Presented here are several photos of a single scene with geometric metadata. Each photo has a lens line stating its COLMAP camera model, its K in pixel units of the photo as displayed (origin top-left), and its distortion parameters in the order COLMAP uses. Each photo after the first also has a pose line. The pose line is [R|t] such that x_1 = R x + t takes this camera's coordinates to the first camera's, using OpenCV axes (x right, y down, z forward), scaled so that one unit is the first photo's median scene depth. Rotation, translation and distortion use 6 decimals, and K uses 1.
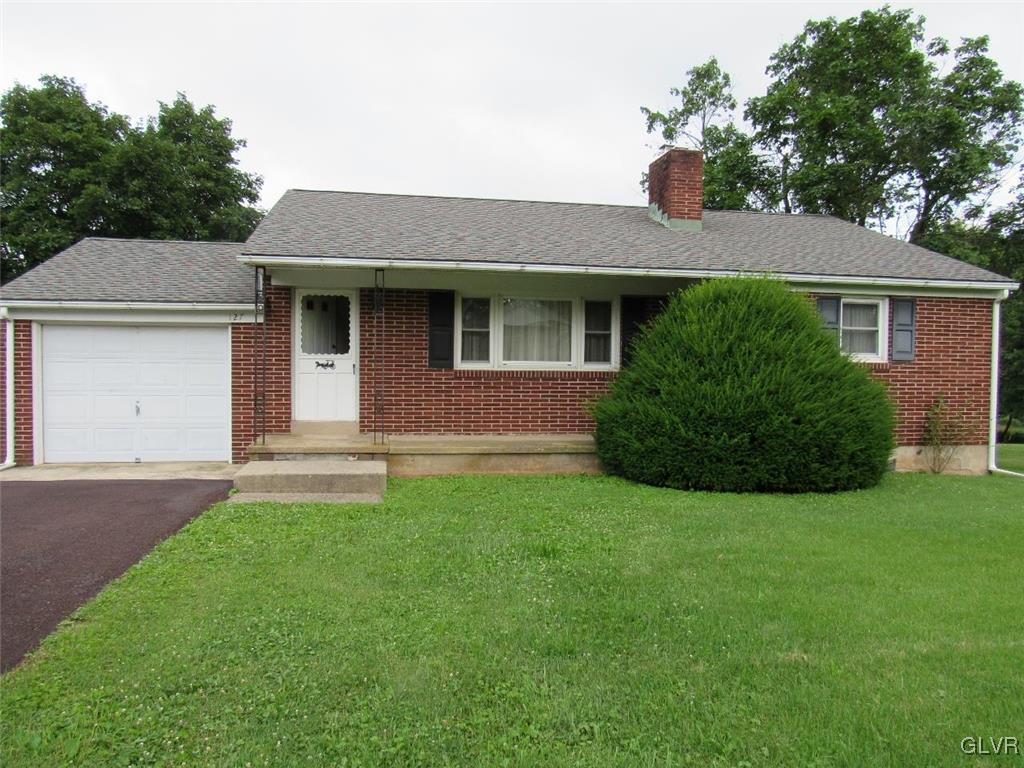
lens RADIAL K [[728.2, 0, 509.3], [0, 728.2, 400.6], [0, 0, 1]] dist [-0.027804, -0.003608]
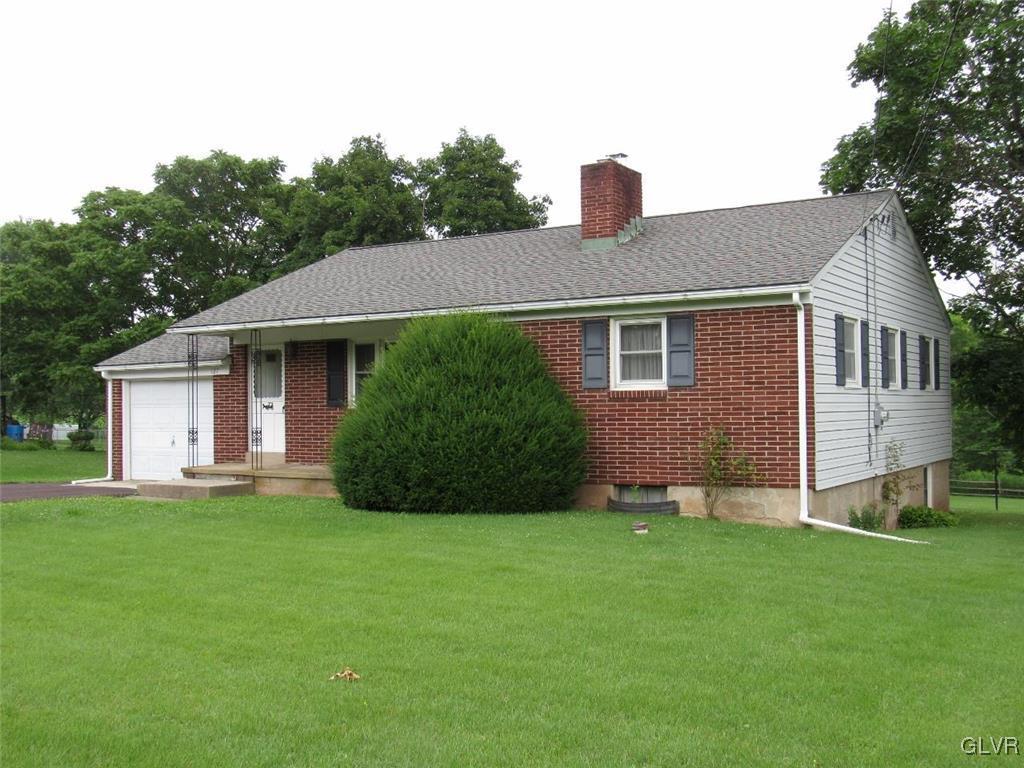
lens RADIAL K [[1131.5, 0, 508.4], [0, 1131.5, 375.9], [0, 0, 1]] dist [-0.062340, 0.000000]
pose [[0.743990, -0.039801, -0.667005, 1.297846], [-0.012369, 0.997233, -0.073303, 0.033634], [0.668076, 0.062787, 0.741439, -0.140424]]
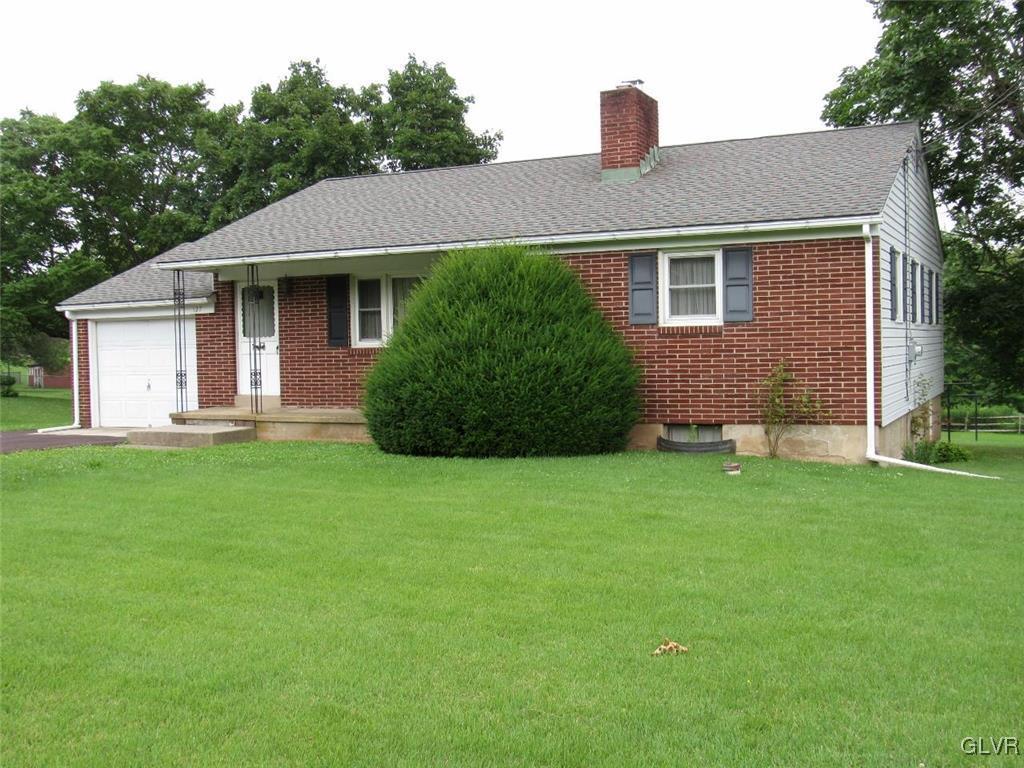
lens RADIAL K [[1131.5, 0, 513.4], [0, 1131.5, 385.3], [0, 0, 1]] dist [-0.062340, 0.000000]
pose [[0.810808, -0.007650, -0.585262, 1.101732], [0.001282, 0.999935, -0.011294, 0.032524], [0.585311, 0.008407, 0.810765, -0.209972]]
